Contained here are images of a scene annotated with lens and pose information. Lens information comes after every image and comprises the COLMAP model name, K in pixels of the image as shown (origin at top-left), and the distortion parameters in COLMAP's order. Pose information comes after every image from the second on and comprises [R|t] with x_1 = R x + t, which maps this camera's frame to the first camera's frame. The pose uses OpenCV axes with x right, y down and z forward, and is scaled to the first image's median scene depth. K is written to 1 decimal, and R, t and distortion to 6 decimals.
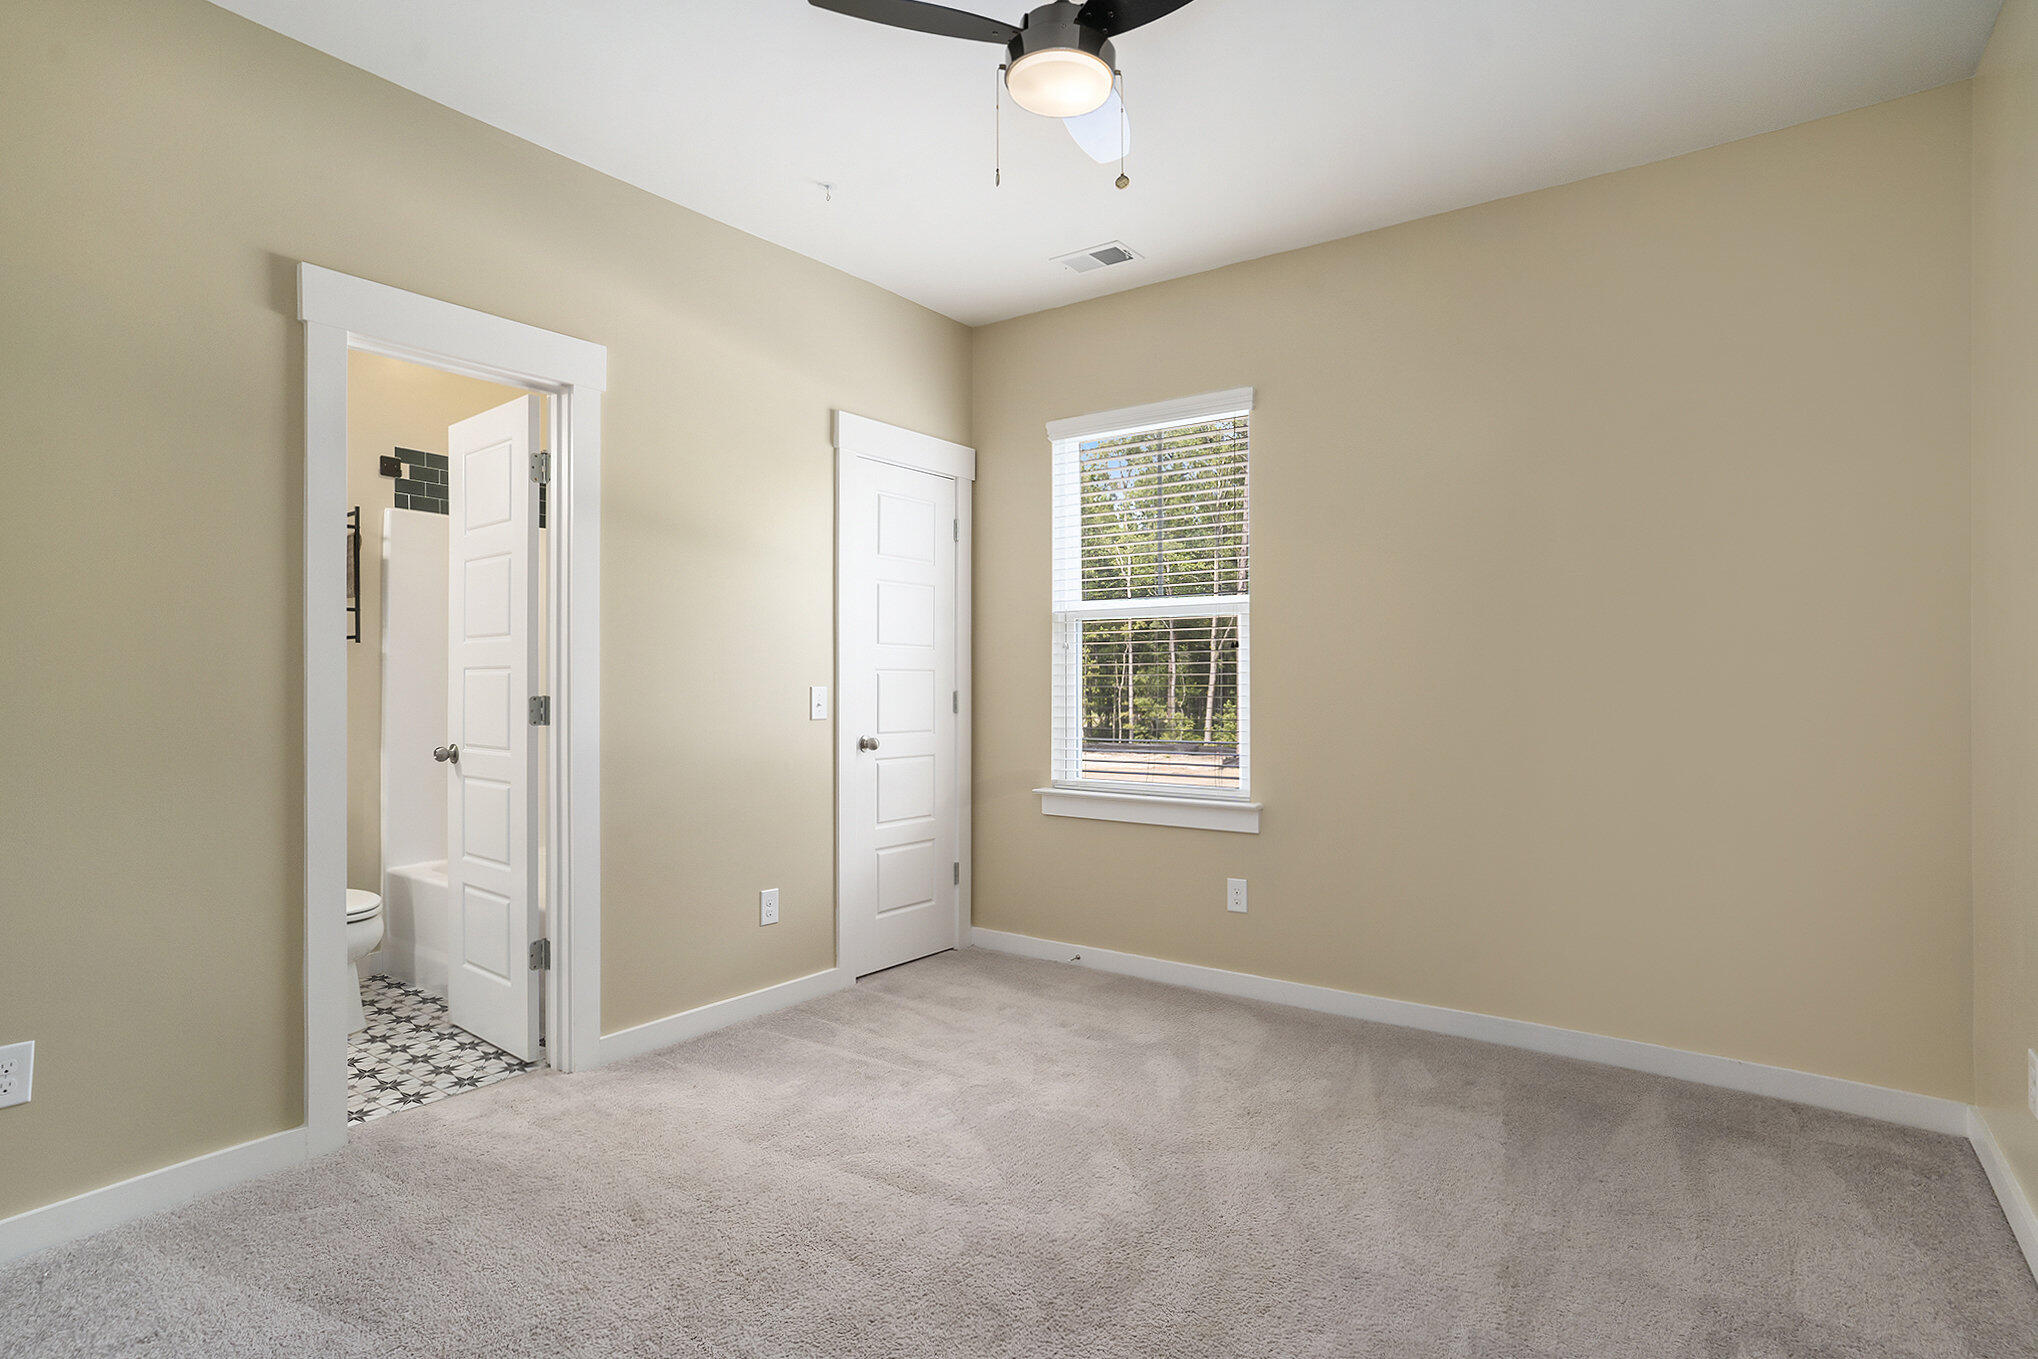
lens RADIAL K [[1076.7, 0, 1011.7], [0, 1076.7, 678.3], [0, 0, 1]] dist [-0.046871, 0.018368]
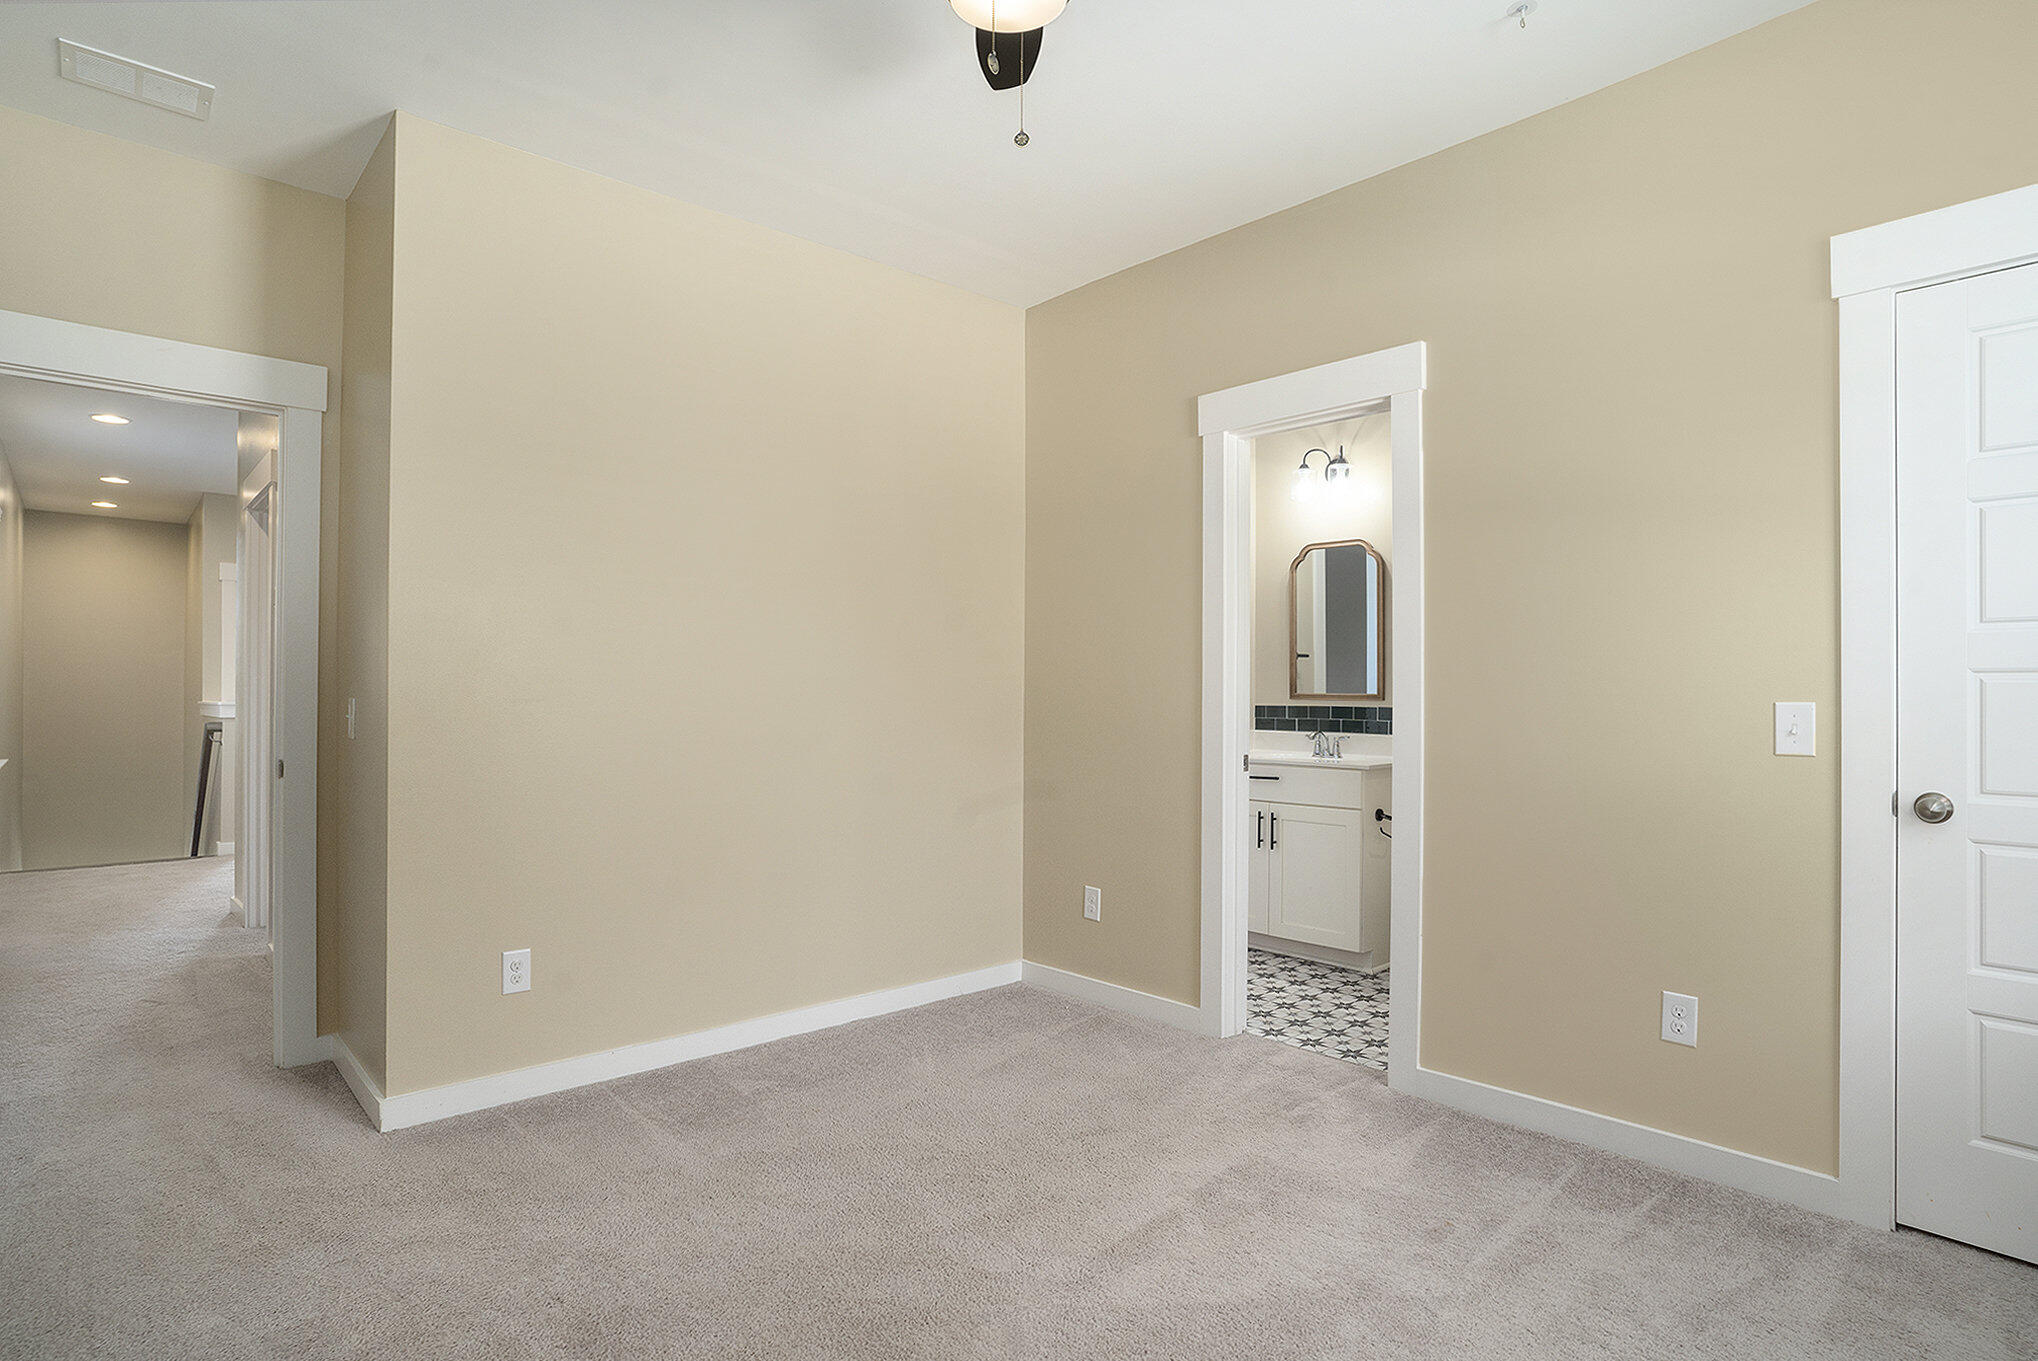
lens RADIAL K [[1076.7, 0, 1013.3], [0, 1076.7, 683.2], [0, 0, 1]] dist [-0.046871, 0.018368]
pose [[-0.210868, -0.006330, -0.977494, 0.613226], [0.001943, 0.999974, -0.006895, -0.000012], [0.977513, -0.003354, -0.210851, 0.833249]]
